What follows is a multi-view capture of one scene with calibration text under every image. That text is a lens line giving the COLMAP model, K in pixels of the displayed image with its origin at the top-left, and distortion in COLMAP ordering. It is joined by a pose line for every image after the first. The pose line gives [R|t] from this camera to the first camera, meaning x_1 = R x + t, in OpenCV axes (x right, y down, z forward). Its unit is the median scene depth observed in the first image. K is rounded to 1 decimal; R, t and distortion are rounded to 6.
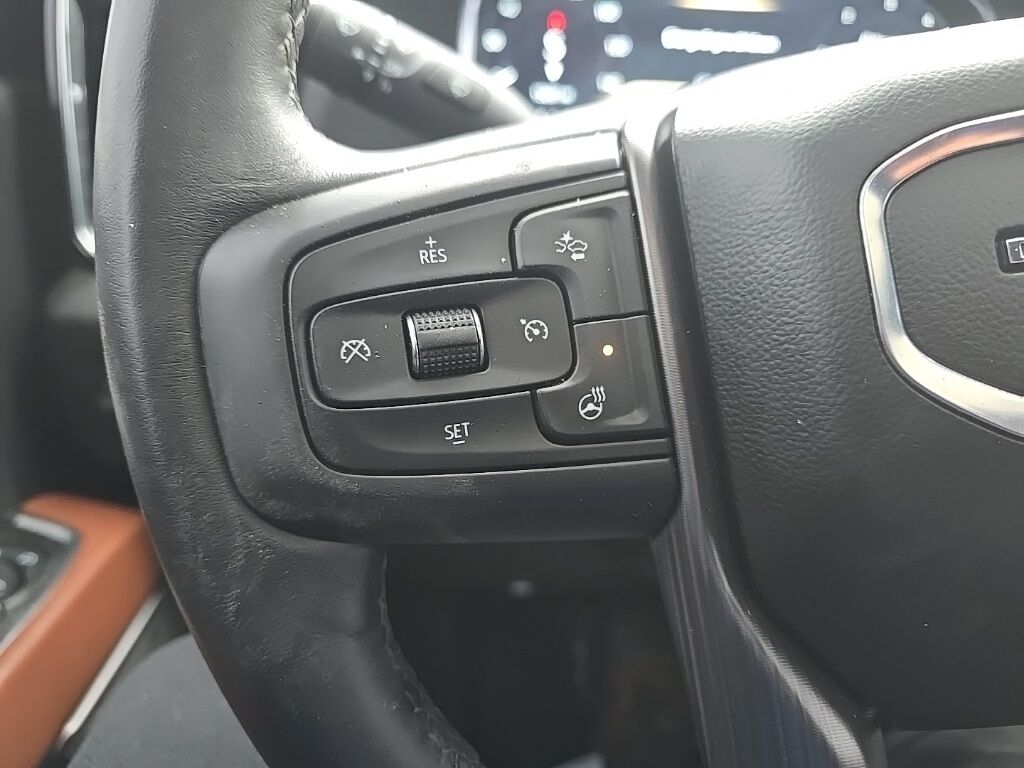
lens RADIAL K [[718.9, 0, 512.0], [0, 718.9, 384.0], [0, 0, 1]] dist [-0.030548, -0.000732]
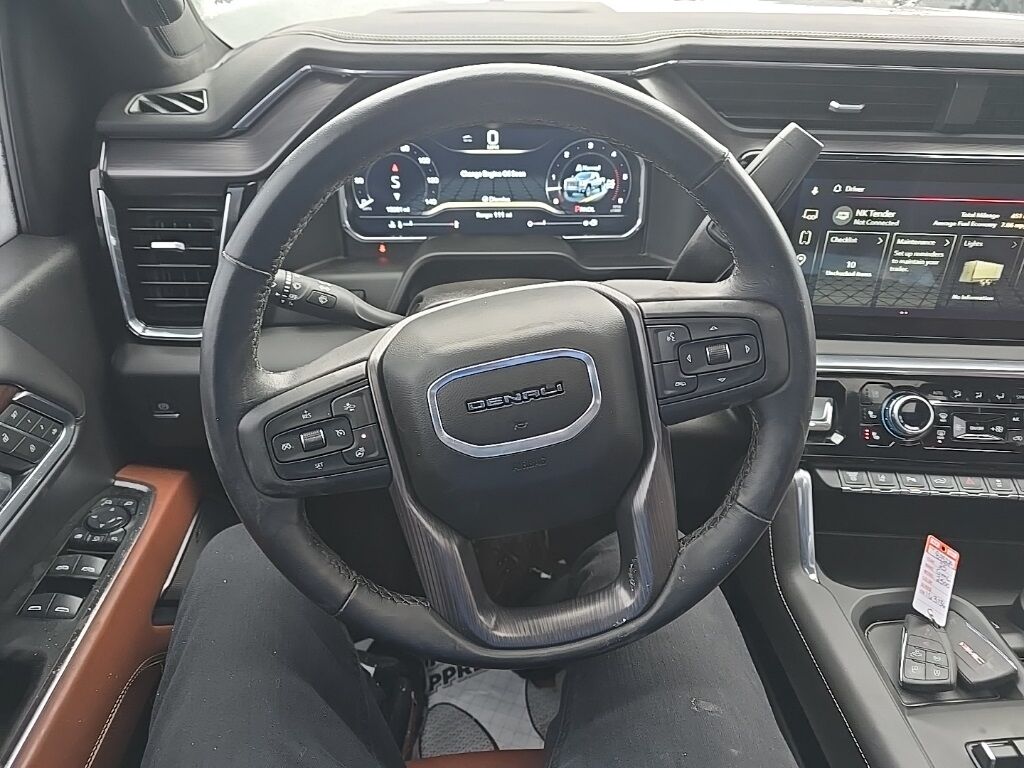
lens RADIAL K [[689.3, 0, 512.0], [0, 689.3, 384.0], [0, 0, 1]] dist [0.026996, -0.000024]
pose [[0.996054, -0.073519, 0.049707, 0.690299], [0.065134, 0.986044, 0.153215, -0.746328], [-0.060277, -0.149373, 0.986942, -2.216793]]
